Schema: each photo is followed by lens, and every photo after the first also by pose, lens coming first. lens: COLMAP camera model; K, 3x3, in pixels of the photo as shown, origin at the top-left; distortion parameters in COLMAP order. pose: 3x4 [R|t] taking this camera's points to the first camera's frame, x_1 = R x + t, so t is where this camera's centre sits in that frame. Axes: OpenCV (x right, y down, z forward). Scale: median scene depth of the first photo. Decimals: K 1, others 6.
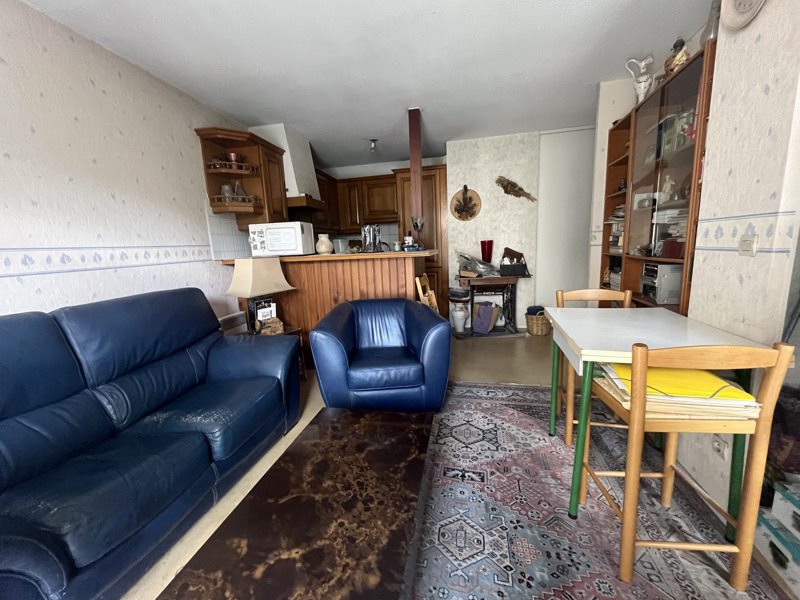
lens RADIAL K [[319.5, 0, 400.0], [0, 319.5, 300.0], [0, 0, 1]] dist [-0.024300, -0.000091]
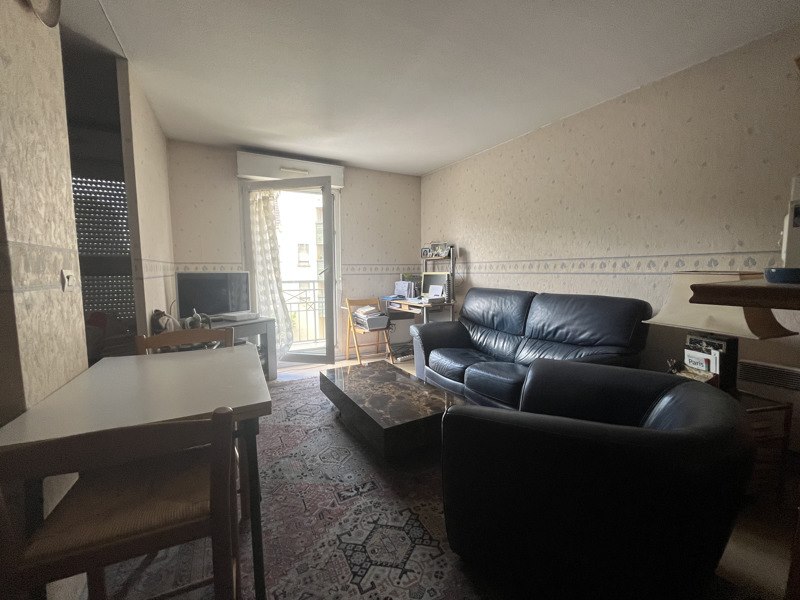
lens RADIAL K [[323.5, 0, 400.0], [0, 323.5, 300.0], [0, 0, 1]] dist [-0.000442, 0.000002]
pose [[-0.743695, 0.107916, -0.659751, 0.777446], [-0.072237, 0.968134, 0.239787, -0.329724], [0.664605, 0.225987, -0.712201, 1.825459]]
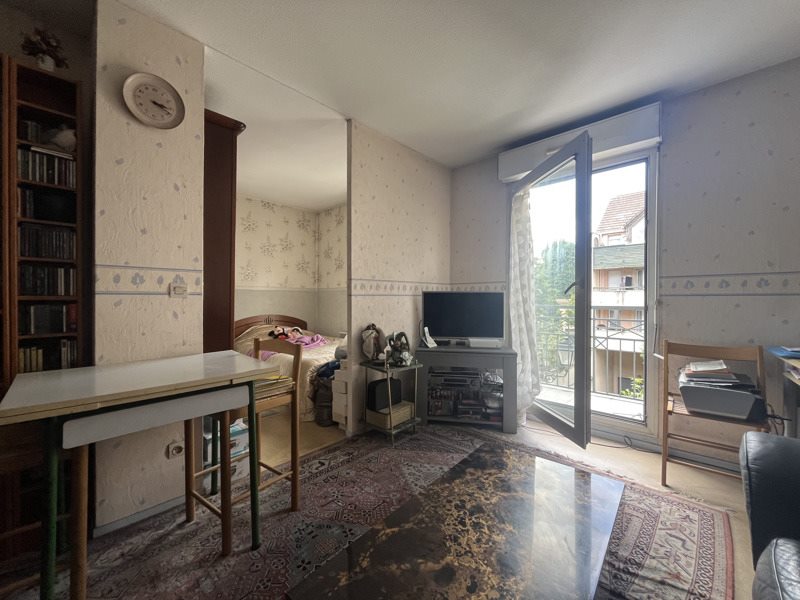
lens RADIAL K [[323.5, 0, 400.0], [0, 323.5, 300.0], [0, 0, 1]] dist [-0.000442, 0.000002]
pose [[-0.875554, 0.040992, 0.481378, -0.342520], [0.114107, 0.985750, 0.123602, -0.150684], [-0.469452, 0.163149, -0.867754, 1.382118]]
